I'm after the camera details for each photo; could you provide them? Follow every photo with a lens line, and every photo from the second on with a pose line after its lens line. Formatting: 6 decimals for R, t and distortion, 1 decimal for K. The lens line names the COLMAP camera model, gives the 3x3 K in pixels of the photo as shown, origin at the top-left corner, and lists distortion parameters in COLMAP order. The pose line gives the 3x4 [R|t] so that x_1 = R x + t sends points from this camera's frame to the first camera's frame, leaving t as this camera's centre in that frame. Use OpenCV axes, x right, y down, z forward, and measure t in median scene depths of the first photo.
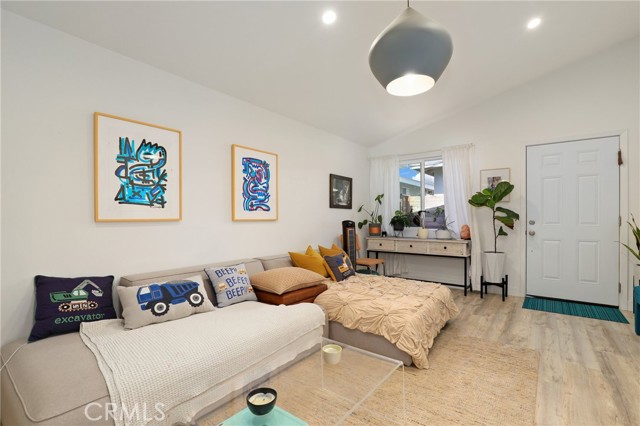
lens RADIAL K [[296.8, 0, 322.2], [0, 296.8, 217.0], [0, 0, 1]] dist [-0.008473, 0.000227]
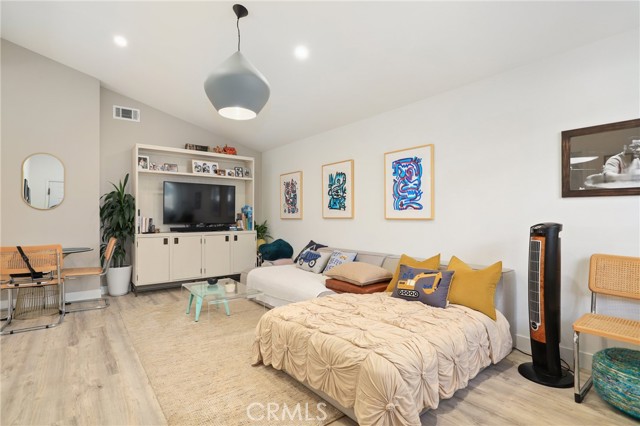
lens RADIAL K [[312.6, 0, 319.3], [0, 312.6, 217.2], [0, 0, 1]] dist [-0.001221, -0.000046]
pose [[-0.250222, 0.003116, -0.968183, 0.828044], [0.001040, 0.999995, 0.002950, 0.000928], [0.968188, -0.000269, -0.250224, 0.921619]]
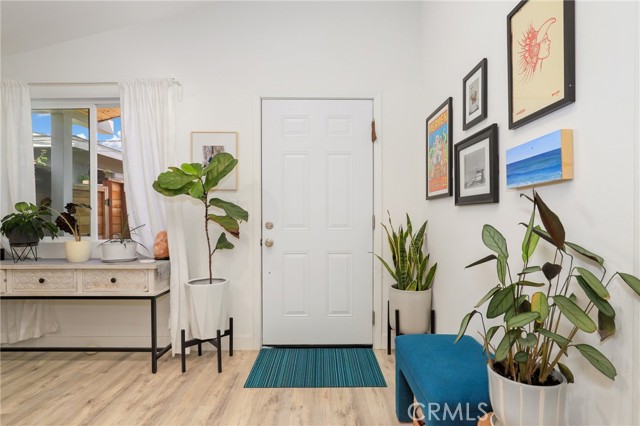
lens RADIAL K [[334.4, 0, 320.0], [0, 334.4, 213.0], [0, 0, 1]] dist [-0.001058, -0.000150]
pose [[0.793774, 0.007749, 0.608164, 0.446013], [-0.000825, 0.999932, -0.011664, 0.001222], [-0.608212, 0.008757, 0.793726, 0.465397]]
